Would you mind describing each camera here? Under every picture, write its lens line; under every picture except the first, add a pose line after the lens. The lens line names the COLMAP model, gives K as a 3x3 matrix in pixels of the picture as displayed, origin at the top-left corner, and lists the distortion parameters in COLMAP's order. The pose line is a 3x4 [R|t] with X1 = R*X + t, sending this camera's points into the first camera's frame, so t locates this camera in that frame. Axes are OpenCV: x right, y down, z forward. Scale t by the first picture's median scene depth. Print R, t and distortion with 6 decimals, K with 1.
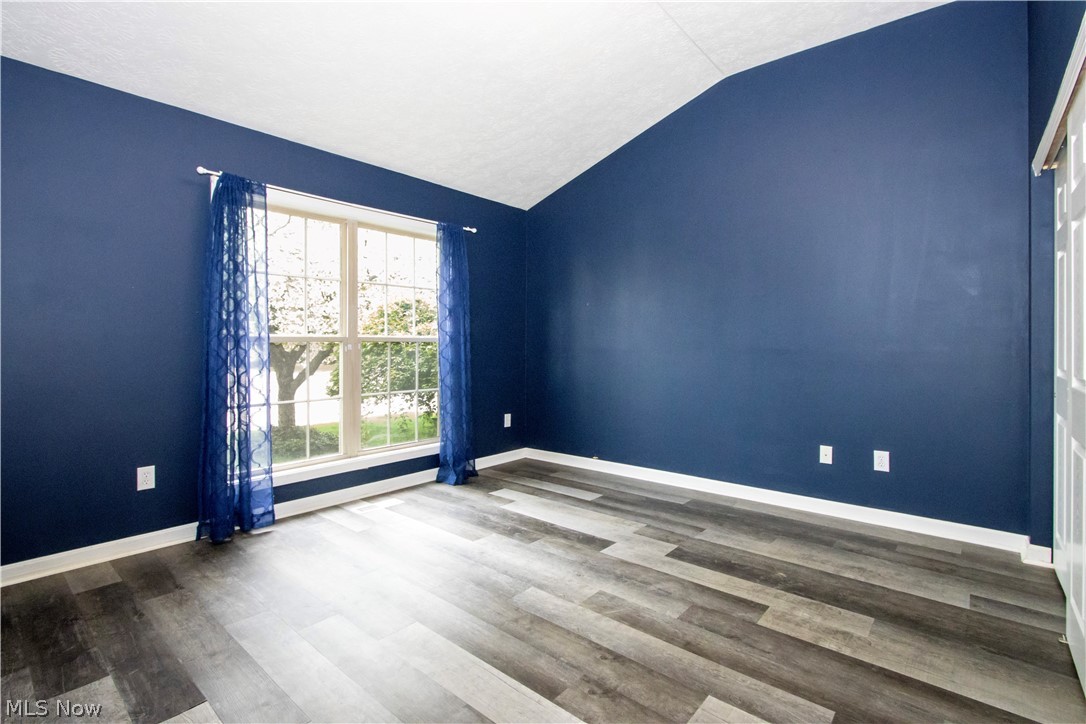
lens RADIAL K [[502.9, 0, 539.9], [0, 502.9, 354.2], [0, 0, 1]] dist [-0.015600, 0.001411]
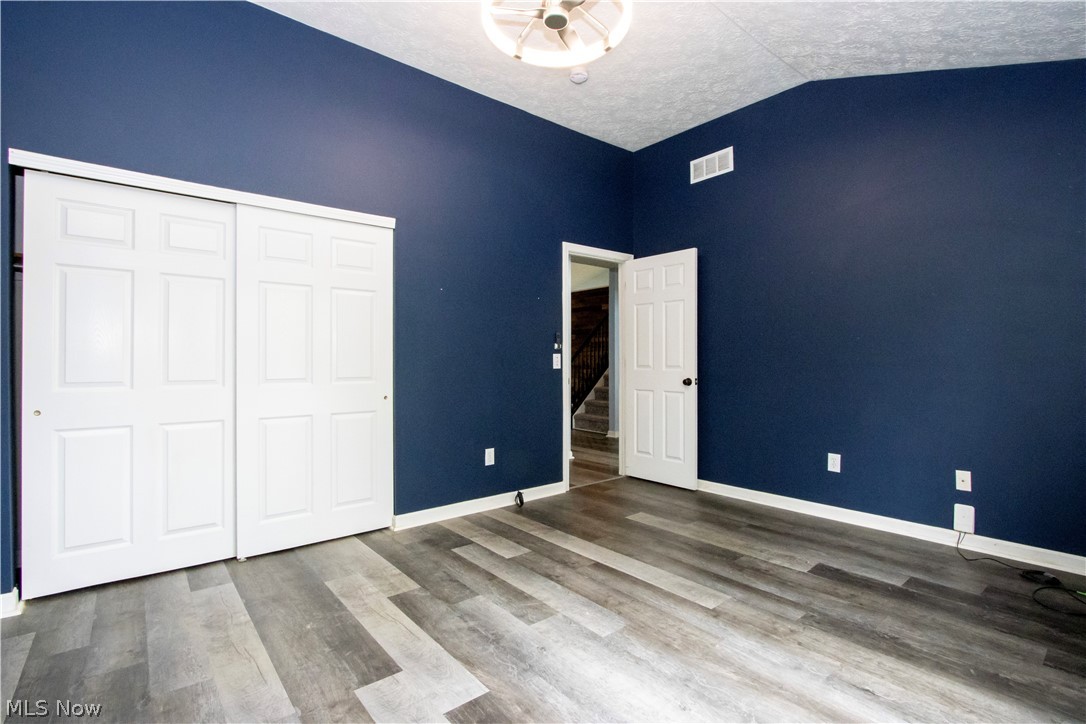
lens RADIAL K [[502.9, 0, 539.9], [0, 502.9, 354.2], [0, 0, 1]] dist [-0.015600, 0.001411]
pose [[-0.983864, 0.002078, 0.178903, -0.067747], [0.003150, 0.999979, 0.005705, -0.033640], [-0.178888, 0.006177, -0.983850, 2.009490]]
